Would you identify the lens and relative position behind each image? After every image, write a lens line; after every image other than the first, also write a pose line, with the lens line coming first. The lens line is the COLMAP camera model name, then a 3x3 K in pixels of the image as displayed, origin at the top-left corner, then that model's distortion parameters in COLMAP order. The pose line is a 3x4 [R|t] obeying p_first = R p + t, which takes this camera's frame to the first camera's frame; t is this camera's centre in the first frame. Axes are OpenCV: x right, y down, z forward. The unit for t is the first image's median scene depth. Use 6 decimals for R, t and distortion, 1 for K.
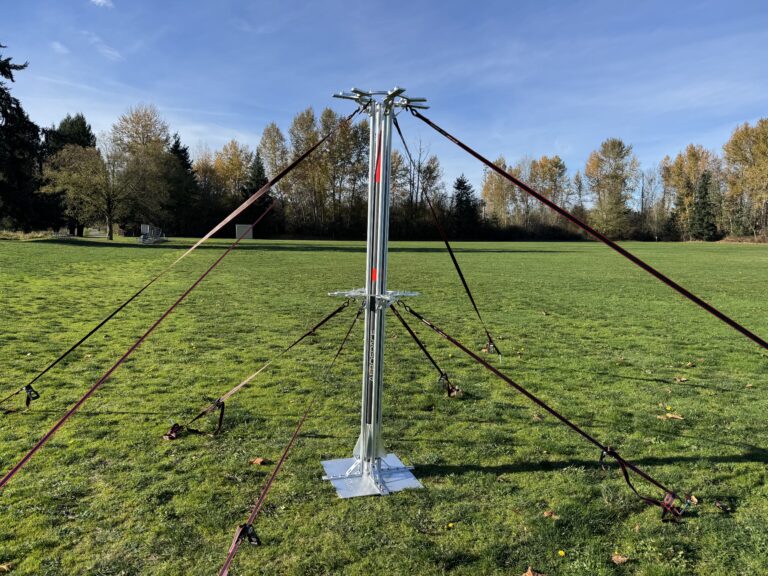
lens RADIAL K [[535.1, 0, 384.0], [0, 535.1, 288.0], [0, 0, 1]] dist [0.093859, -0.132178]
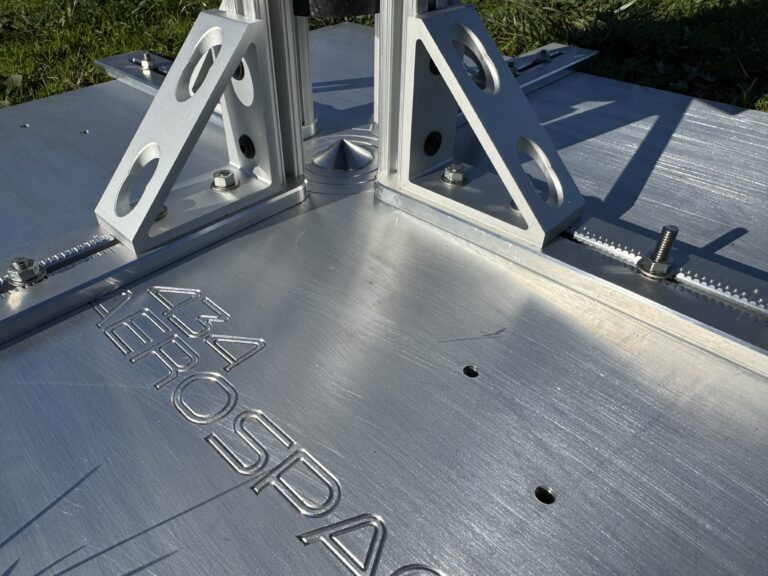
lens RADIAL K [[542.4, 0, 352.5], [0, 542.4, 289.4], [0, 0, 1]] dist [-0.003221, -0.000248]
pose [[0.901165, -0.307586, 0.305438, -0.022696], [0.086267, 0.817788, 0.569018, 0.110088], [-0.424805, -0.486430, 0.763496, 0.327108]]
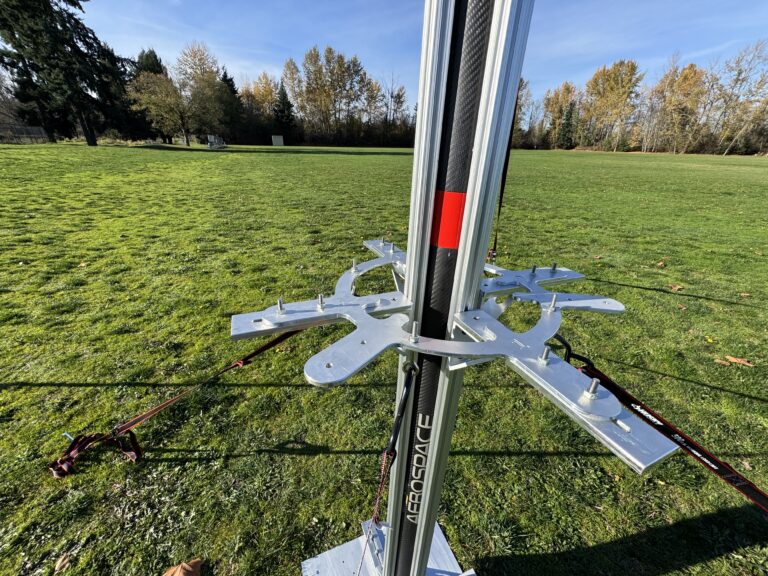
lens RADIAL K [[303.9, 0, 384.0], [0, 303.9, 288.0], [0, 0, 1]] dist [-0.003173, 0.000270]
pose [[0.998921, -0.014896, 0.043993, -0.017083], [-0.000812, 0.941432, 0.337201, -0.013929], [-0.046439, -0.336873, 0.940404, 0.302525]]
